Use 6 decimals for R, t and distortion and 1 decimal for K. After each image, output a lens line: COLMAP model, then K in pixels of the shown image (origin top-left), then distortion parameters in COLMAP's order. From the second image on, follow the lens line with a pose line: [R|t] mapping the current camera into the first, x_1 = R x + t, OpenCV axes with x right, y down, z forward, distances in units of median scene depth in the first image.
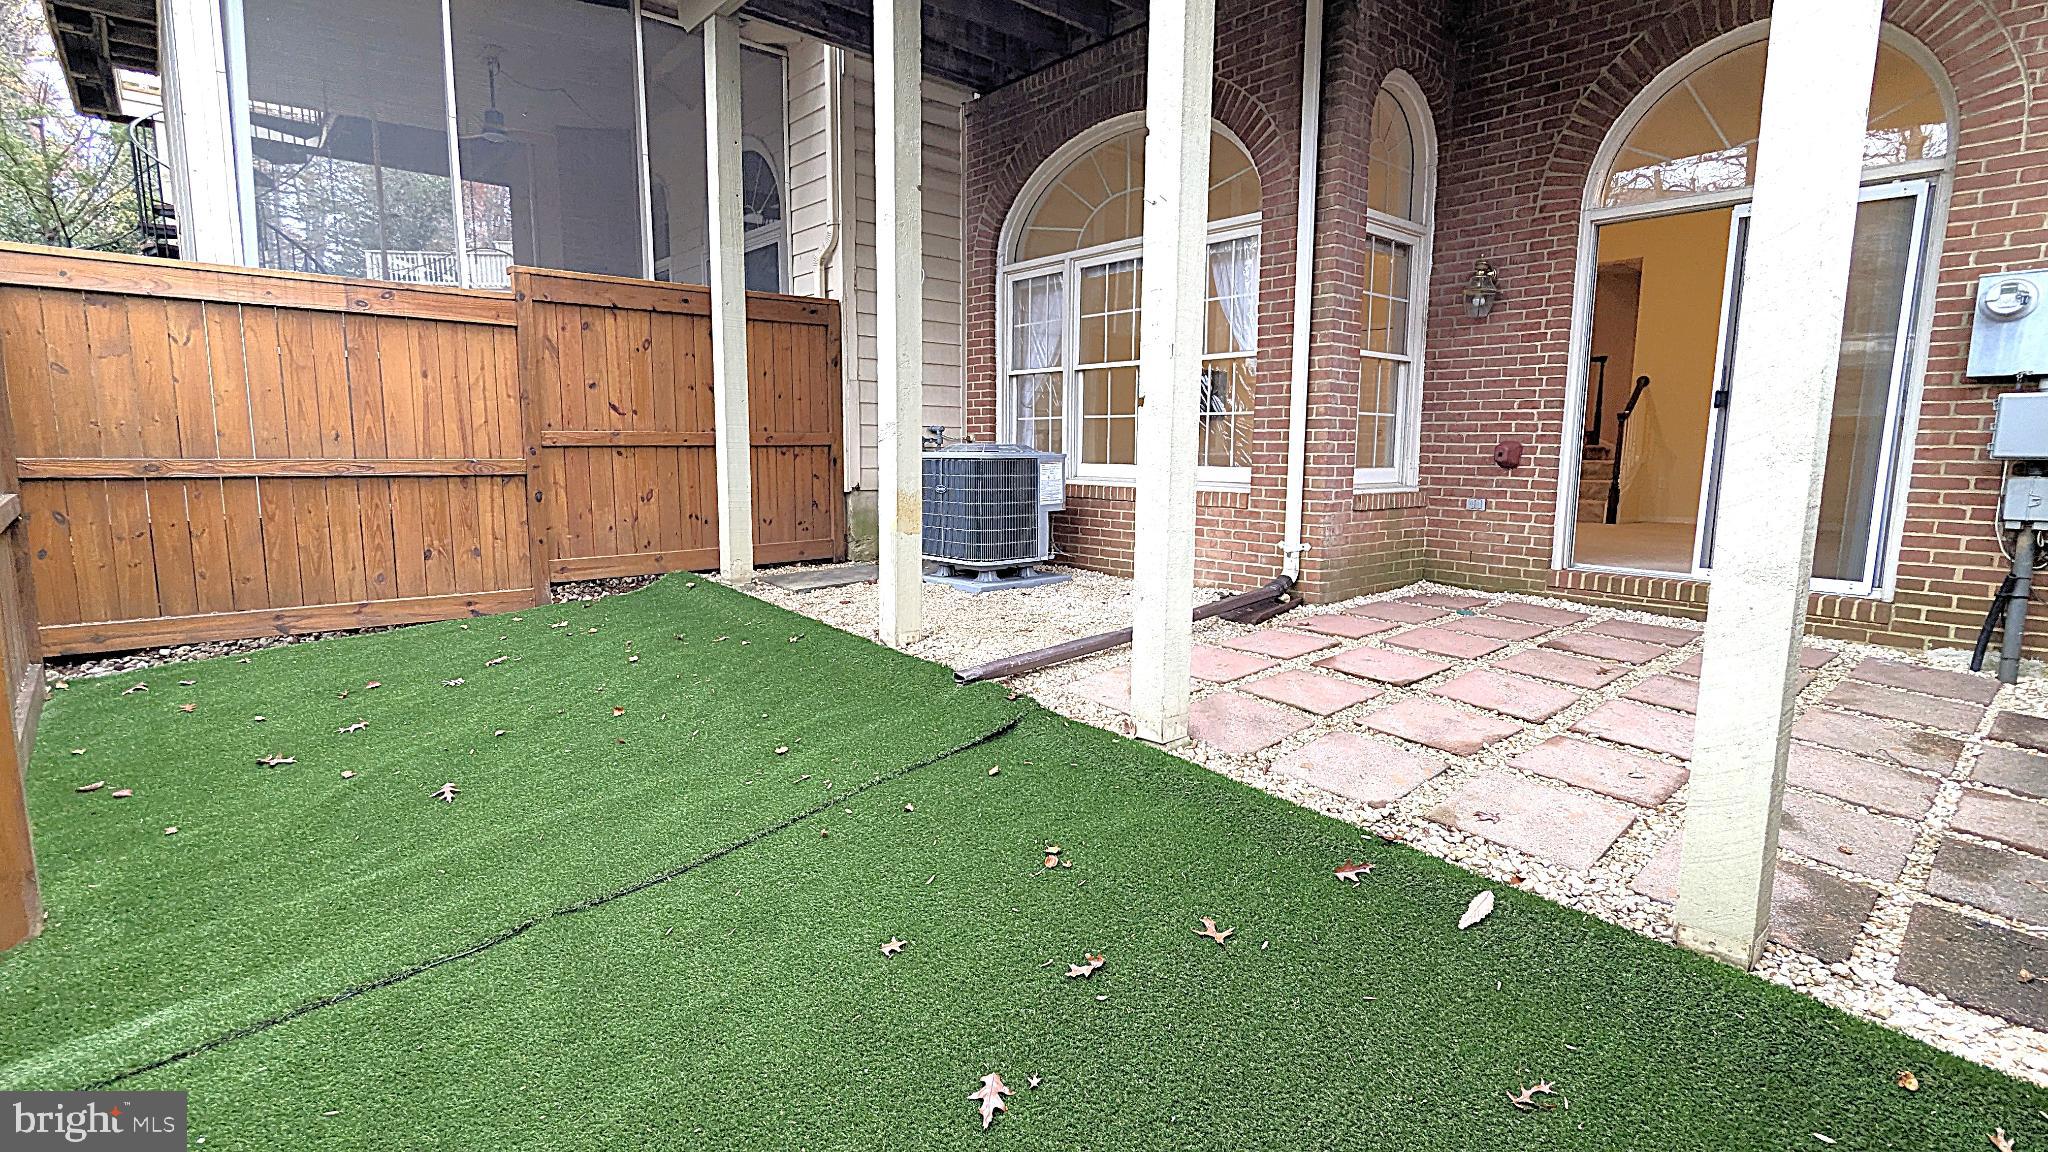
lens RADIAL K [[971.0, 0, 1021.9], [0, 971.0, 584.9], [0, 0, 1]] dist [-0.001141, -0.000409]
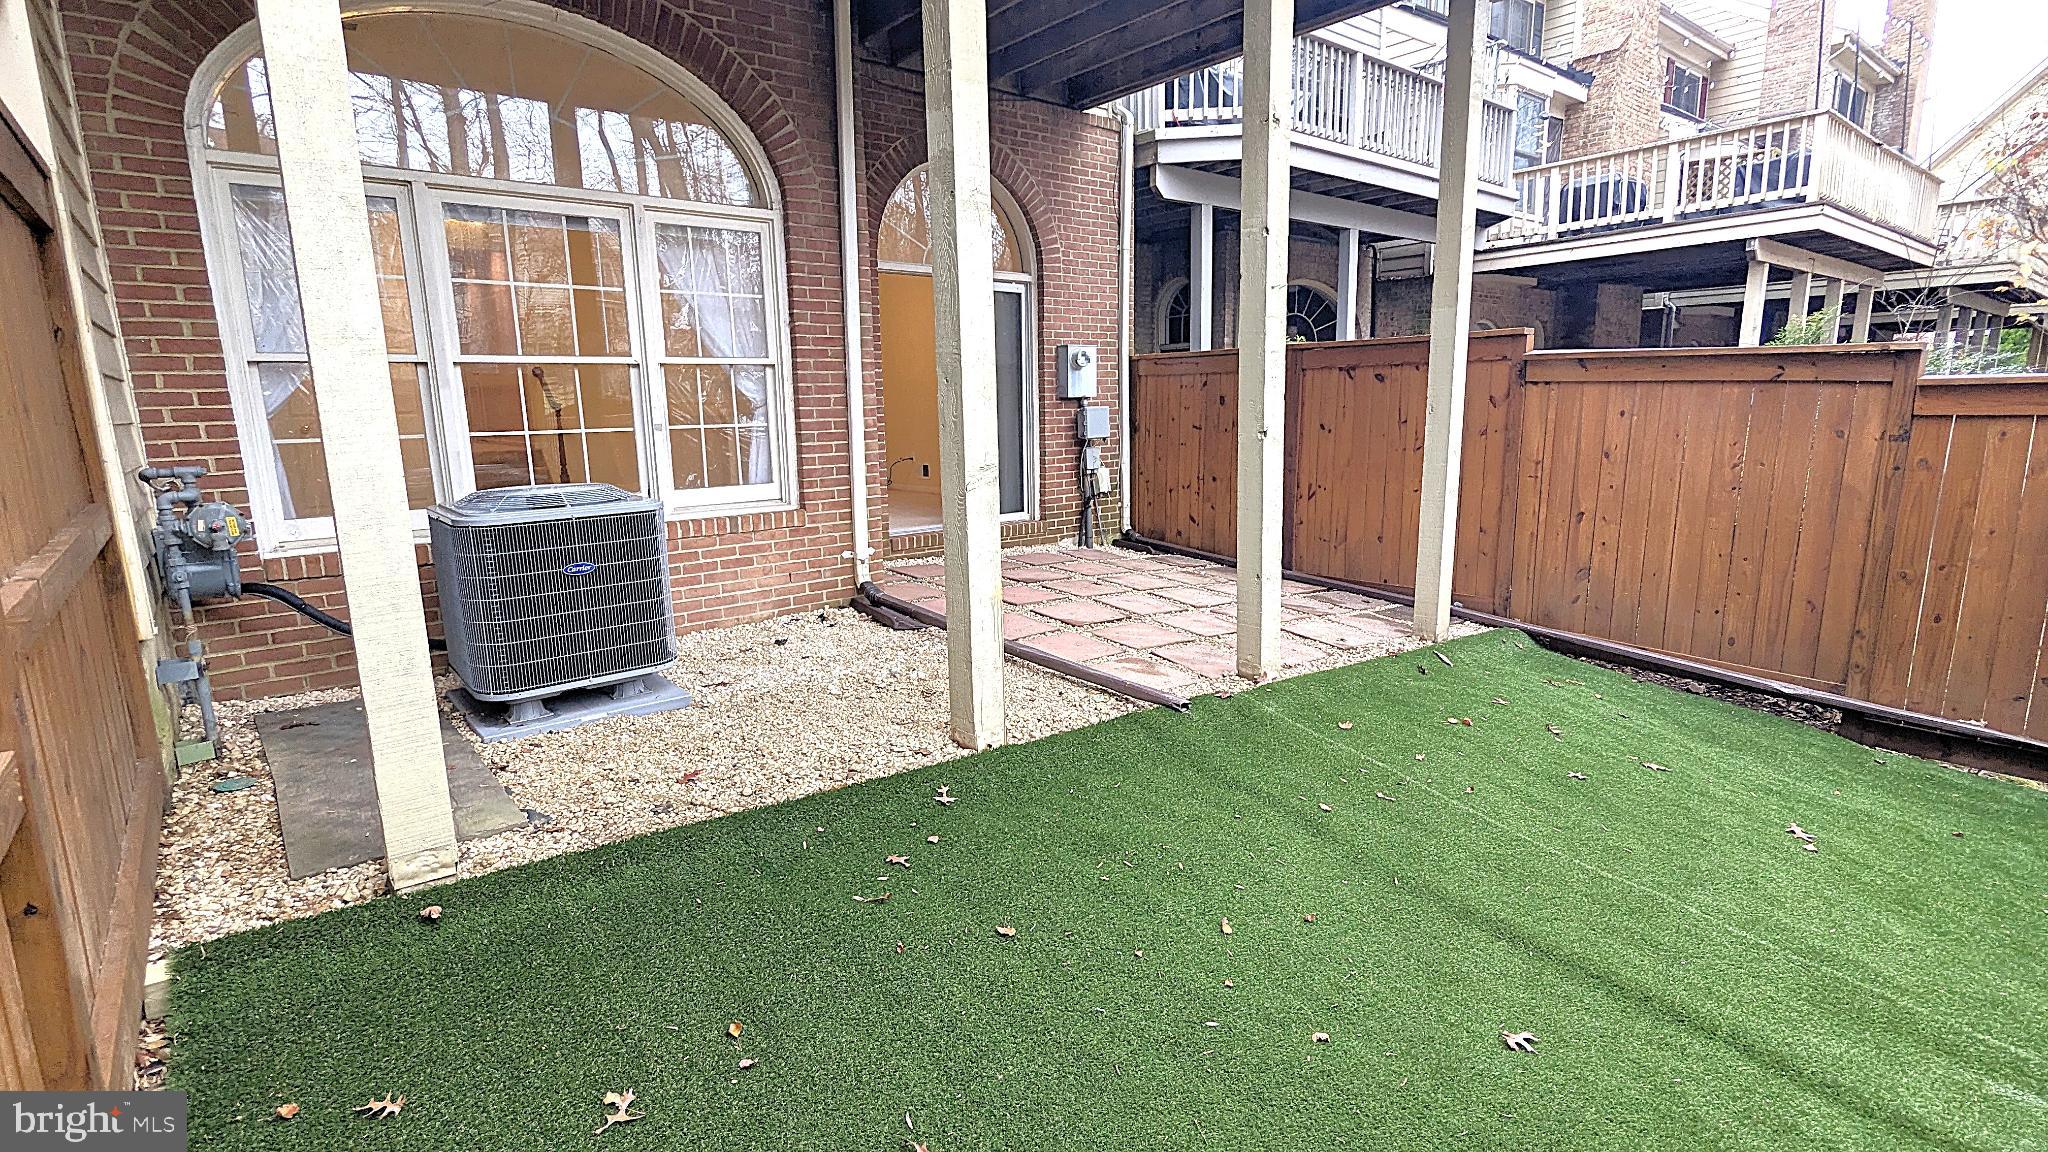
lens RADIAL K [[971.0, 0, 1021.9], [0, 971.0, 584.9], [0, 0, 1]] dist [-0.001141, -0.000409]
pose [[0.034297, -0.198056, 0.979590, -0.853504], [0.160654, 0.968513, 0.190192, -0.203477], [-0.986415, 0.150852, 0.065035, 0.882633]]
